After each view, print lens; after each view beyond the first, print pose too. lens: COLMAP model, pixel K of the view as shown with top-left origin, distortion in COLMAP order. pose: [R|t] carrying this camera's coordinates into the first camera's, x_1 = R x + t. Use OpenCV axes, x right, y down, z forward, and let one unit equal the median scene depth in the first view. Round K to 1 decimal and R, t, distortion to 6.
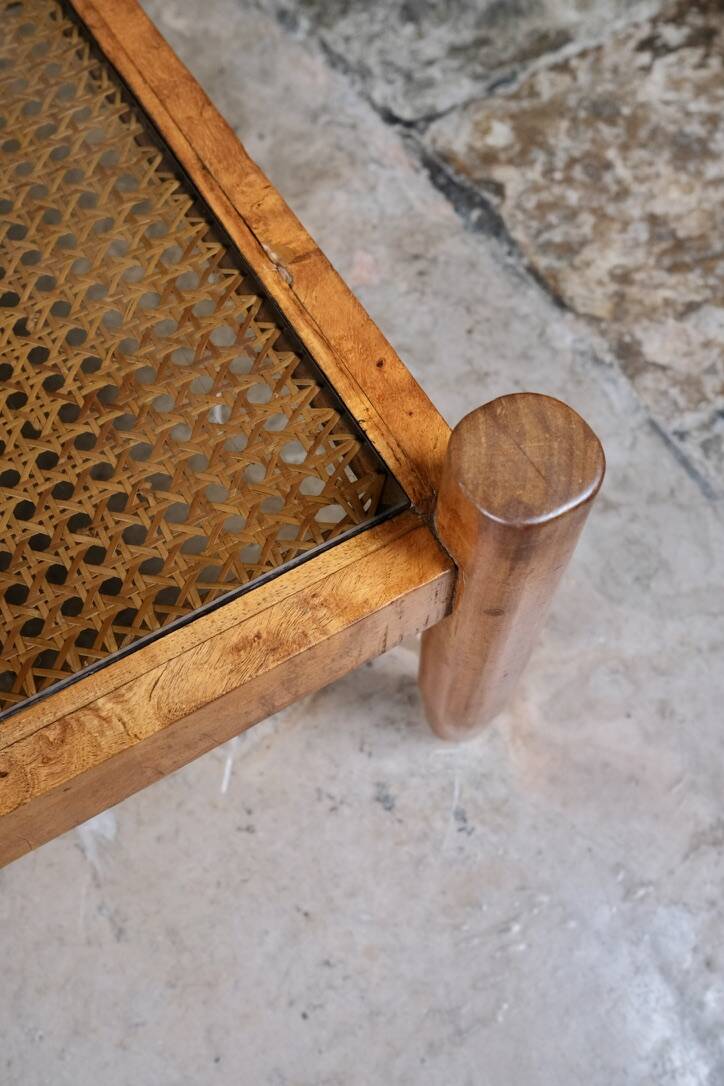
lens RADIAL K [[1031.6, 0, 353.5], [0, 1031.6, 538.1], [0, 0, 1]] dist [-0.070445, 0.187285]
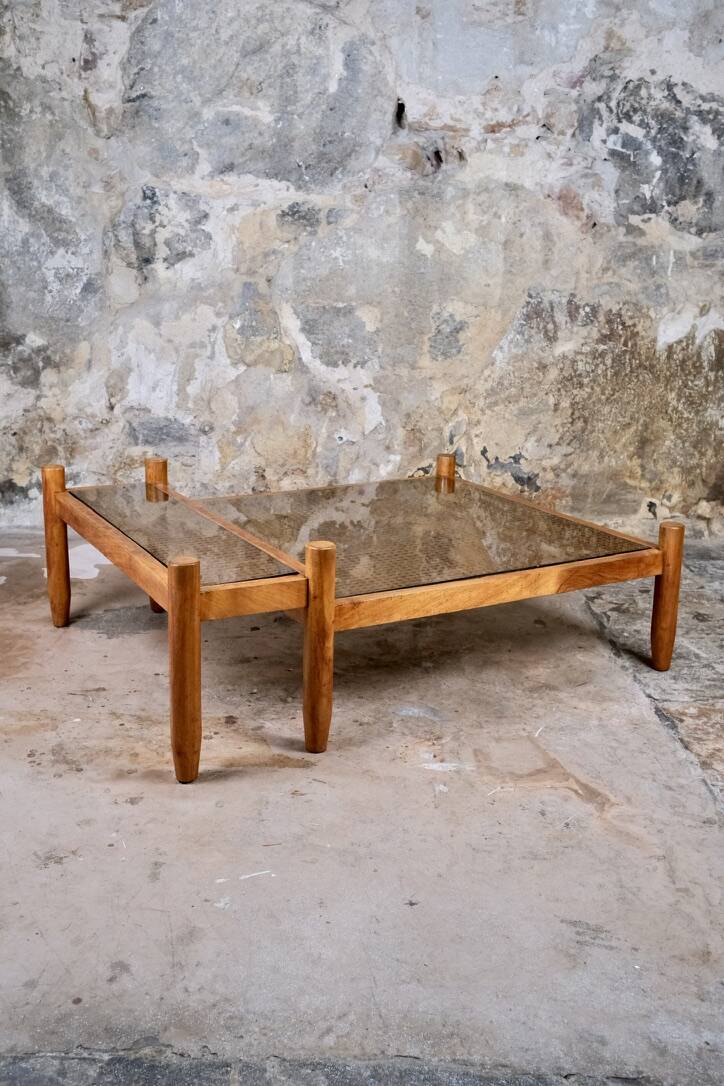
lens RADIAL K [[1035.9, 0, 347.9], [0, 1035.9, 536.9], [0, 0, 1]] dist [-0.081085, 0.188111]
pose [[0.851236, 0.179937, -0.492971, 0.776140], [-0.490628, 0.606232, -0.625913, 1.712222], [0.186230, 0.774665, 0.604328, -1.248008]]
